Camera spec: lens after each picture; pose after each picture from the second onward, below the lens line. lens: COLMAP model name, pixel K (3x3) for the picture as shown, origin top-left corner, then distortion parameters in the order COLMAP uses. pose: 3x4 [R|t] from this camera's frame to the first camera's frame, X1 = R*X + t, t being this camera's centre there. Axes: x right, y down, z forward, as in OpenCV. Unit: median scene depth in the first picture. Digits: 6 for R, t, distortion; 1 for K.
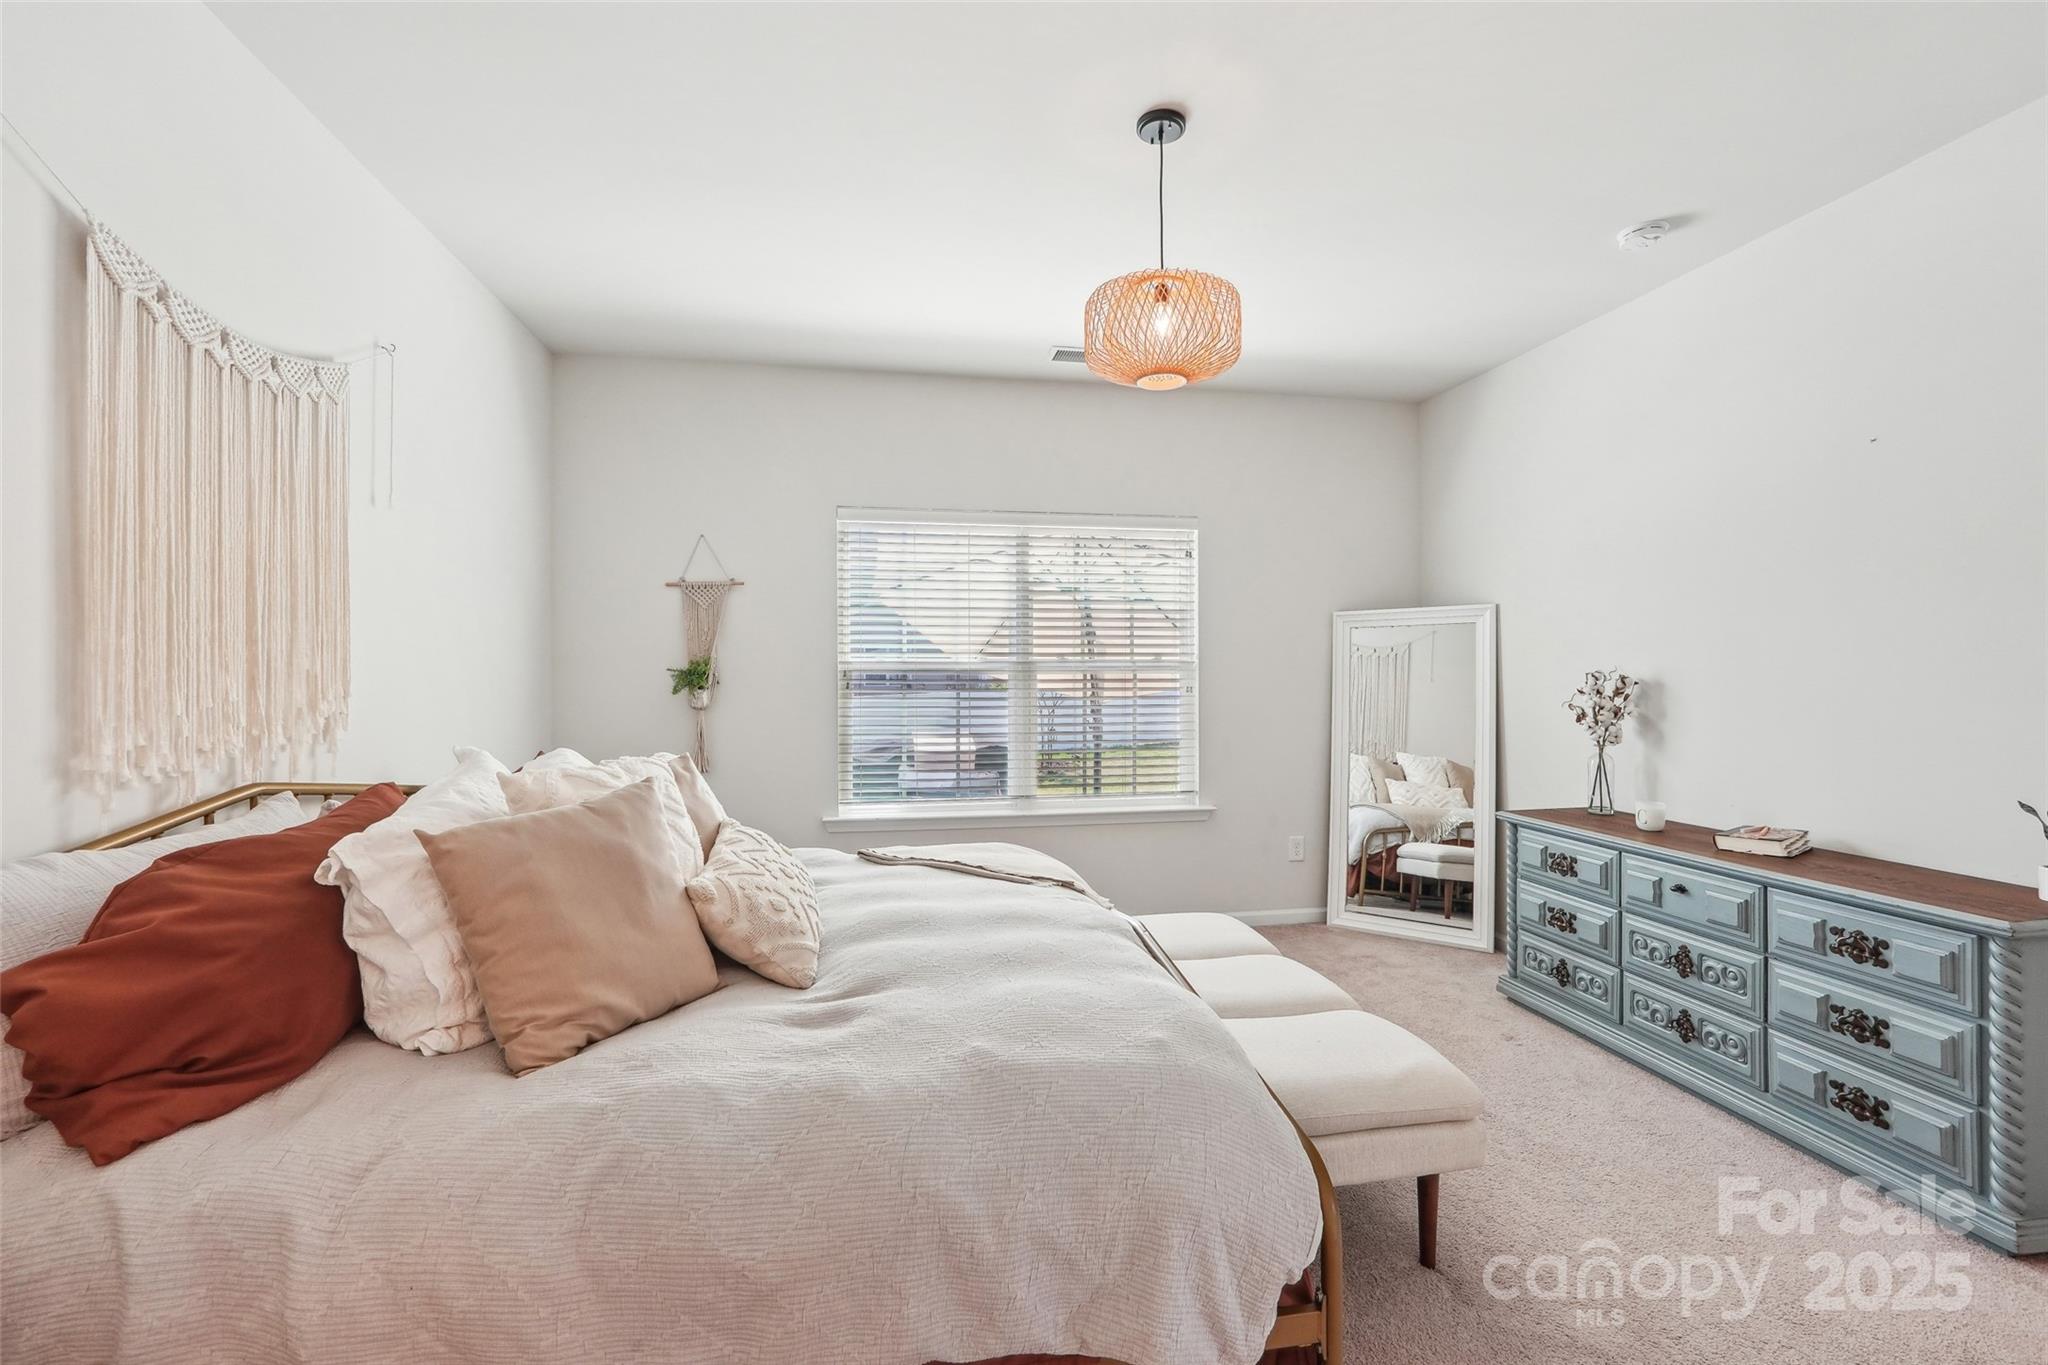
lens RADIAL K [[891.5, 0, 1012.0], [0, 891.5, 687.4], [0, 0, 1]] dist [-0.009262, 0.002885]
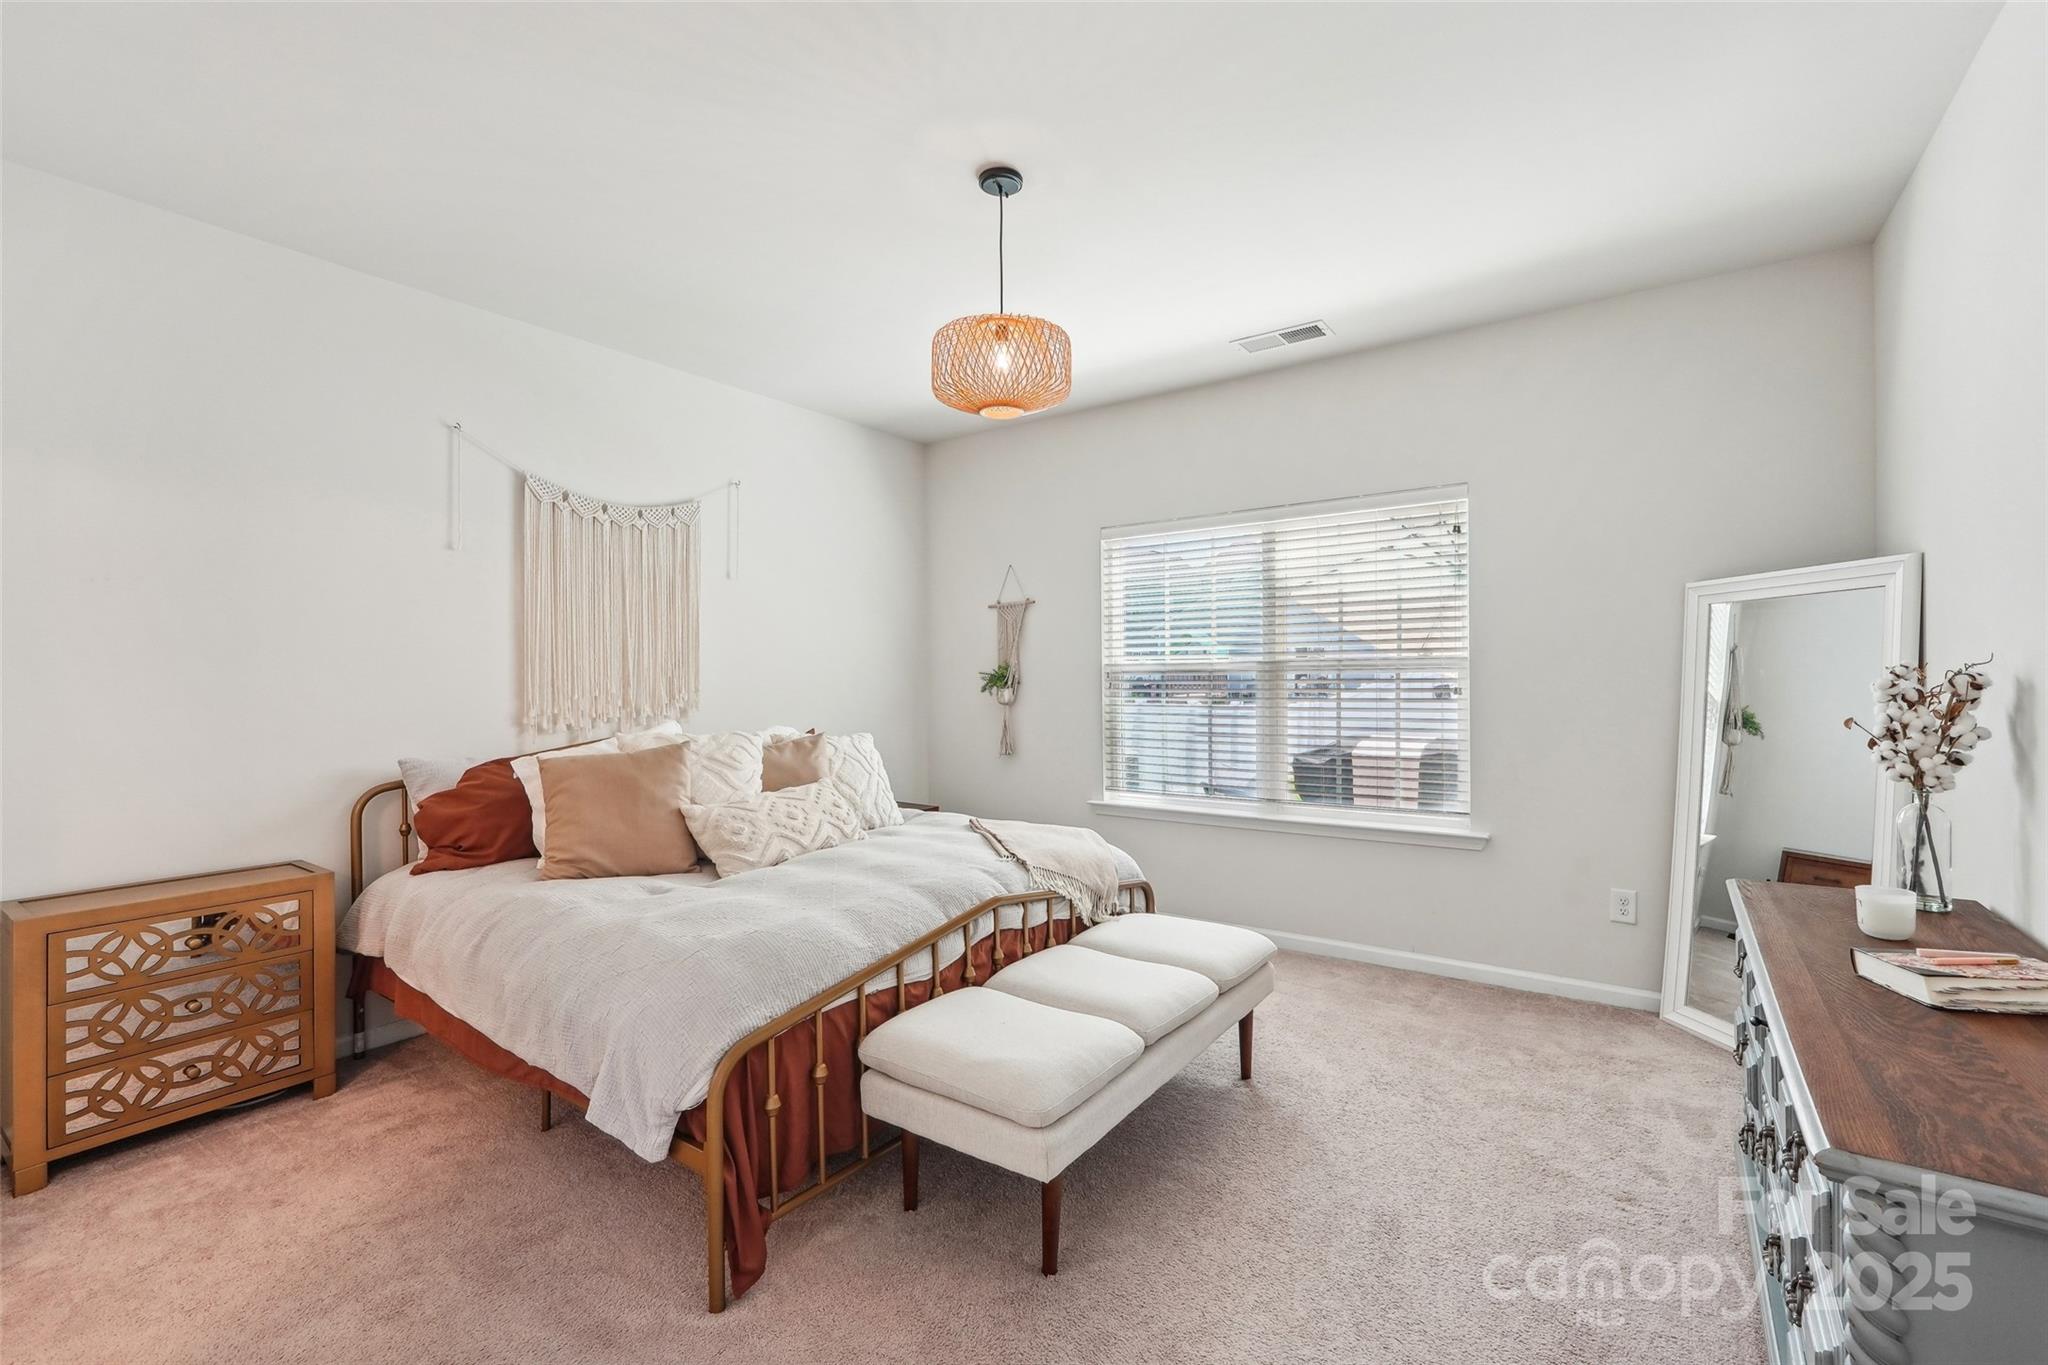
lens RADIAL K [[891.5, 0, 1023.4], [0, 891.5, 689.7], [0, 0, 1]] dist [-0.009262, 0.002885]
pose [[0.694774, 0.005635, -0.719206, 0.548801], [-0.003130, 0.999984, 0.004810, -0.001873], [0.719221, -0.001091, 0.694781, 0.136372]]
